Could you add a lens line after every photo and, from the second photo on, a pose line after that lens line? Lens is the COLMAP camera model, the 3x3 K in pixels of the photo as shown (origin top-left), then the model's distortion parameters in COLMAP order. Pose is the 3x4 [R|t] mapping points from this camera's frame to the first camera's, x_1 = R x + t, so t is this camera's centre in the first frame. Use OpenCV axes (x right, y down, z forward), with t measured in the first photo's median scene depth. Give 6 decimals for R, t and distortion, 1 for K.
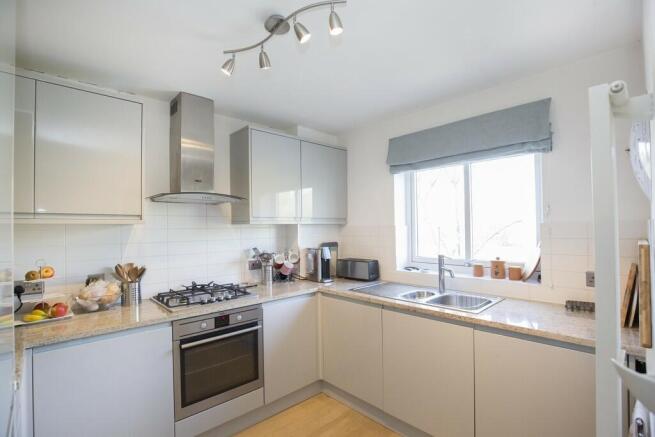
lens RADIAL K [[307.7, 0, 324.8], [0, 307.7, 222.6], [0, 0, 1]] dist [-0.005938, -0.000231]
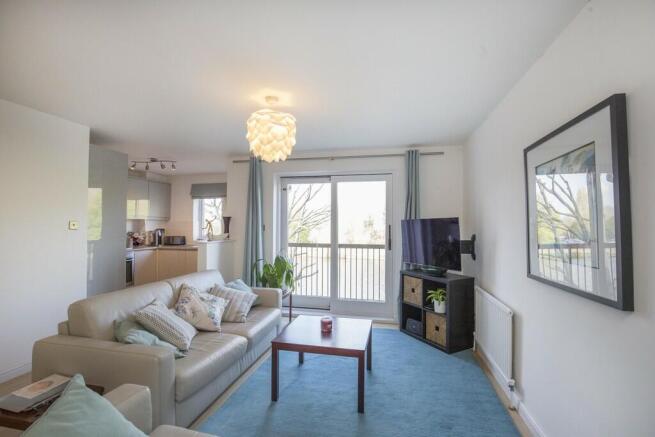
lens RADIAL K [[307.7, 0, 322.9], [0, 307.7, 216.3], [0, 0, 1]] dist [-0.005938, -0.000231]
pose [[0.835584, 0.033531, 0.548338, -0.228773], [-0.023464, 0.999403, -0.025358, 0.007206], [-0.548861, 0.008323, 0.835872, -1.471402]]
